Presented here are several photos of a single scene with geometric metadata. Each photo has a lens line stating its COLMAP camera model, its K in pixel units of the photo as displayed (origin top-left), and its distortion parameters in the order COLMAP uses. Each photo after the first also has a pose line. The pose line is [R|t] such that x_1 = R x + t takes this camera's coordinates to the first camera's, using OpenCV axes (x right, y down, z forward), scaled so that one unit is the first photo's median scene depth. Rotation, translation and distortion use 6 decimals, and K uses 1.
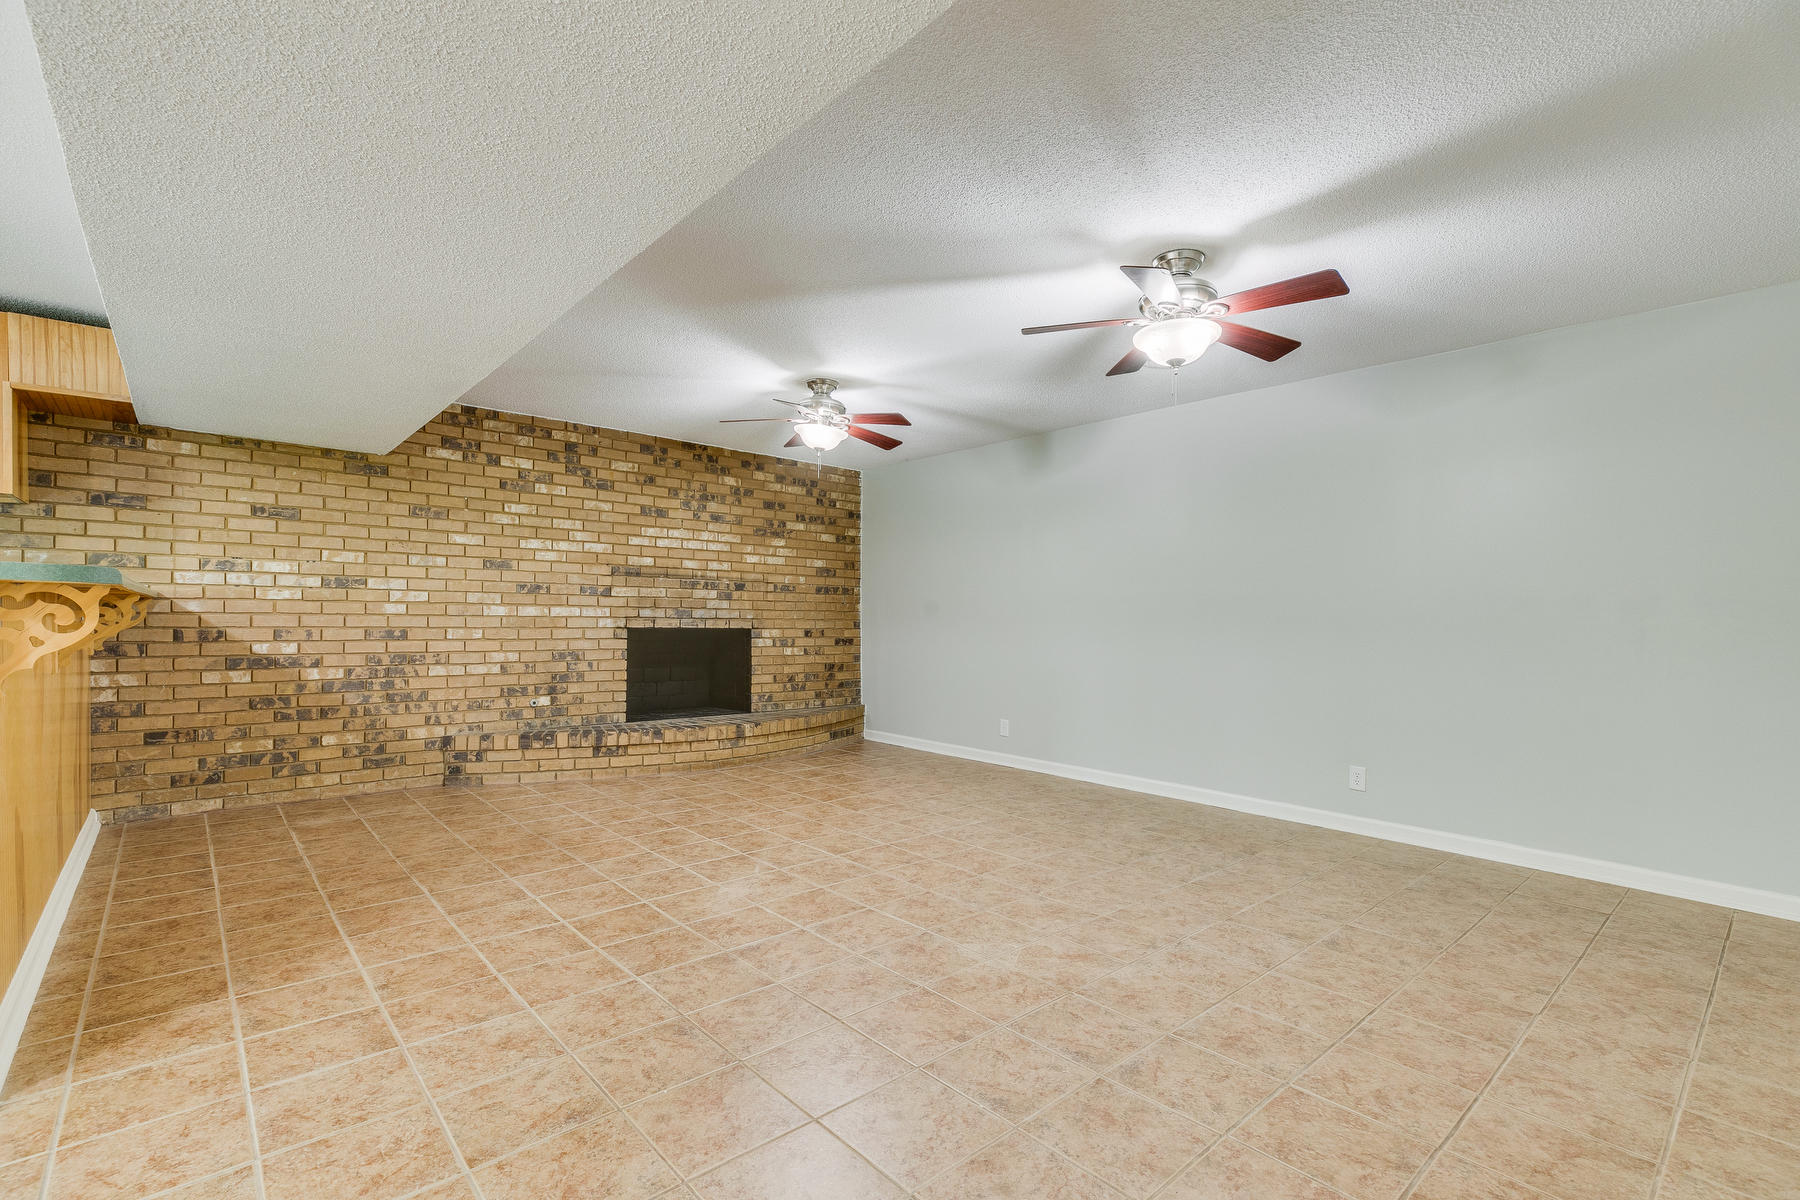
lens RADIAL K [[811.1, 0, 896.0], [0, 811.1, 626.5], [0, 0, 1]] dist [0.005554, 0.000714]
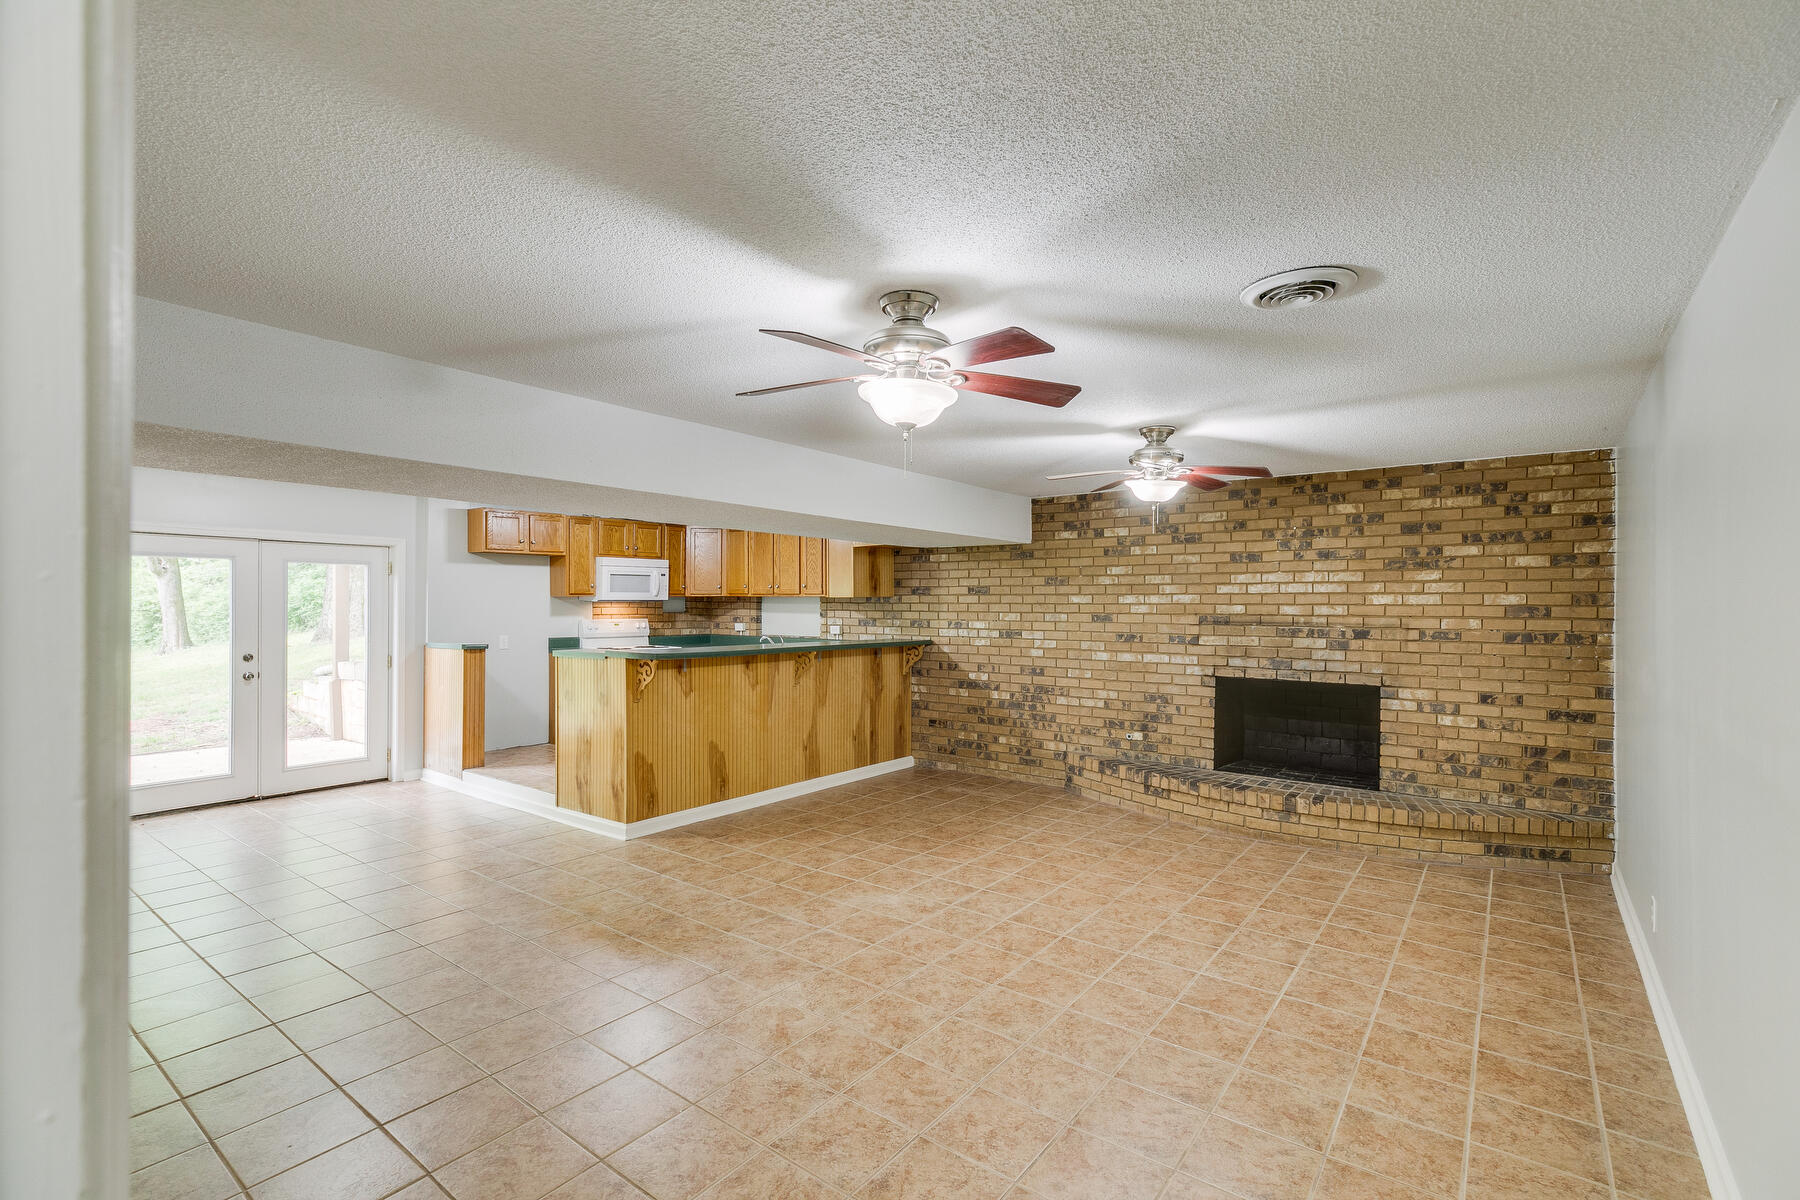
lens RADIAL K [[811.1, 0, 894.4], [0, 811.1, 628.9], [0, 0, 1]] dist [0.005554, 0.000714]
pose [[0.191134, 0.015712, -0.981438, 0.735727], [-0.013661, 0.999818, 0.013346, -0.082649], [0.981469, 0.010857, 0.191314, 0.527835]]
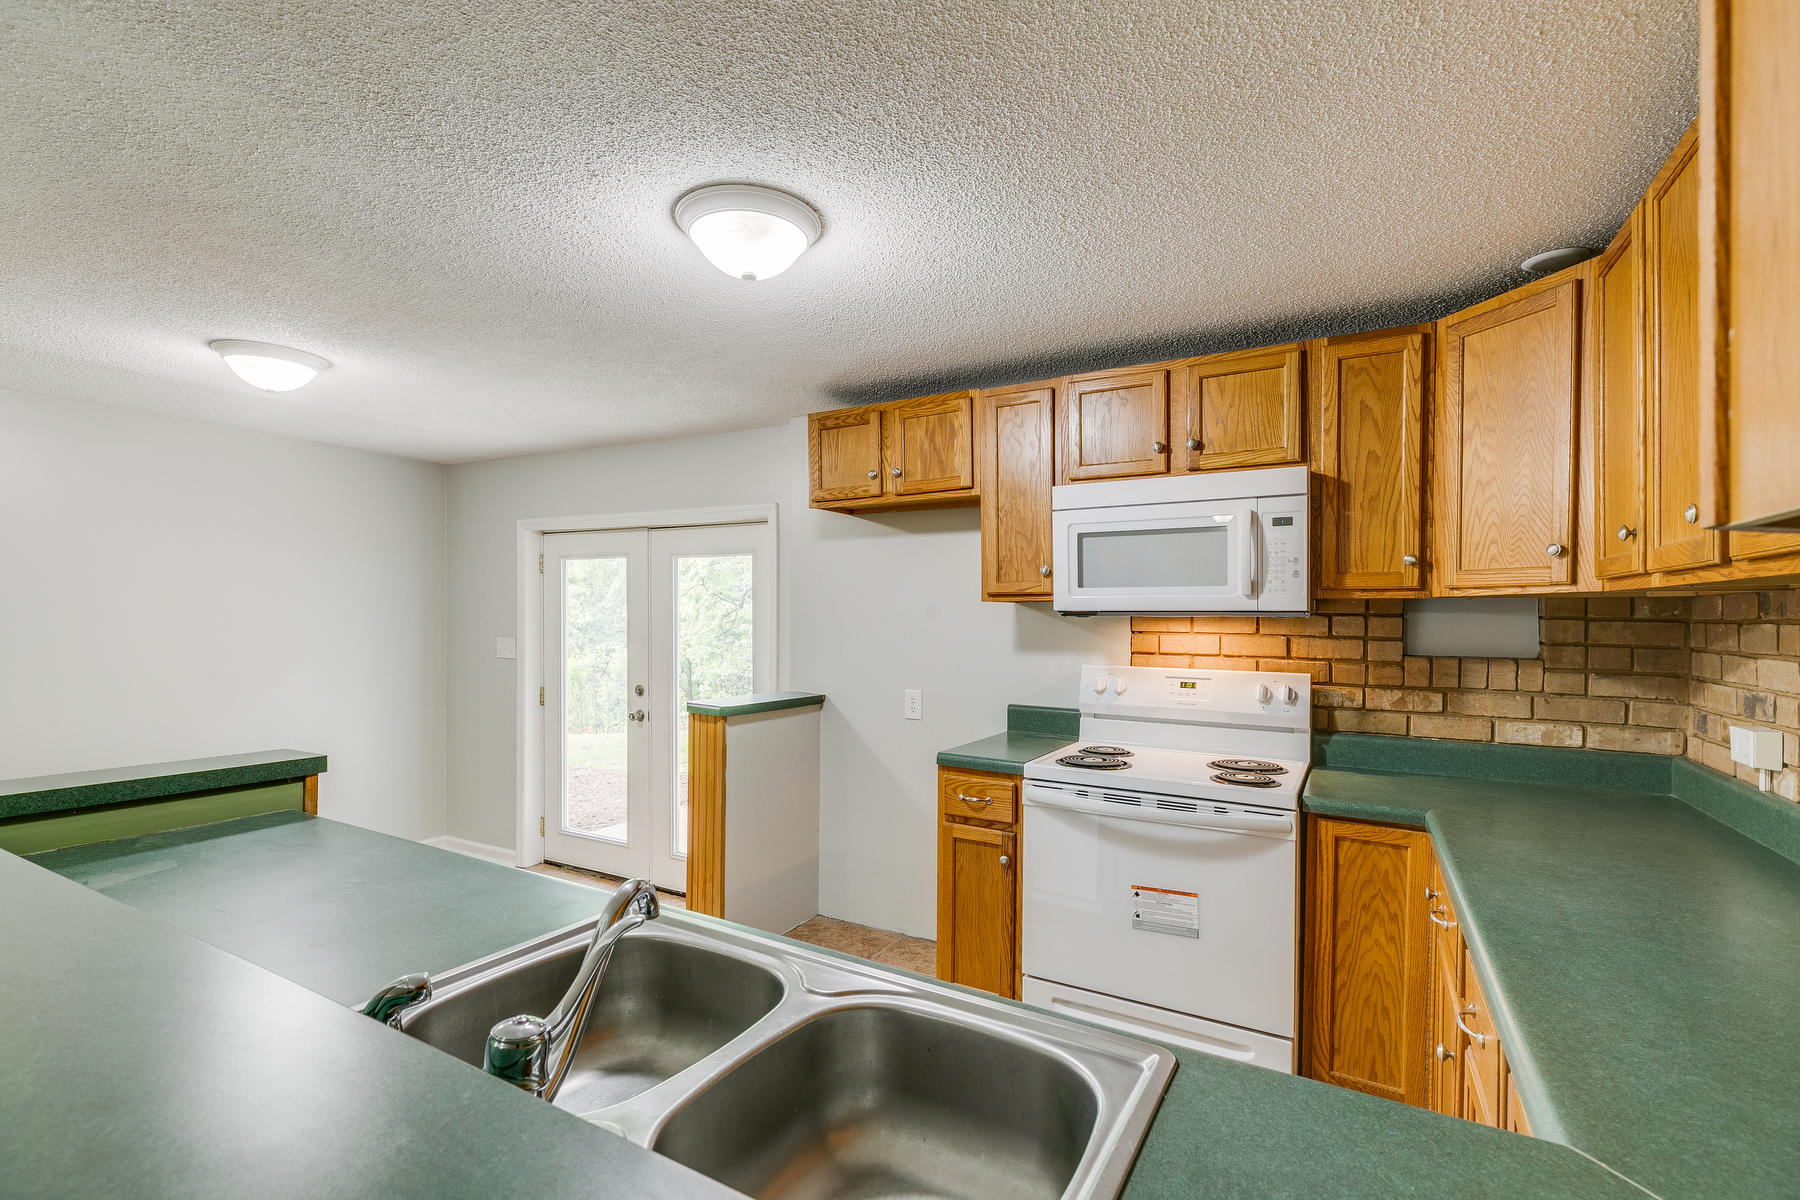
lens RADIAL K [[811.1, 0, 893.5], [0, 811.1, 612.7], [0, 0, 1]] dist [0.005554, 0.000714]
pose [[-0.944716, -0.030285, -0.326489, -0.726743], [-0.031889, 0.999491, -0.000439, -0.106003], [0.326336, 0.009996, -0.945201, 0.763957]]
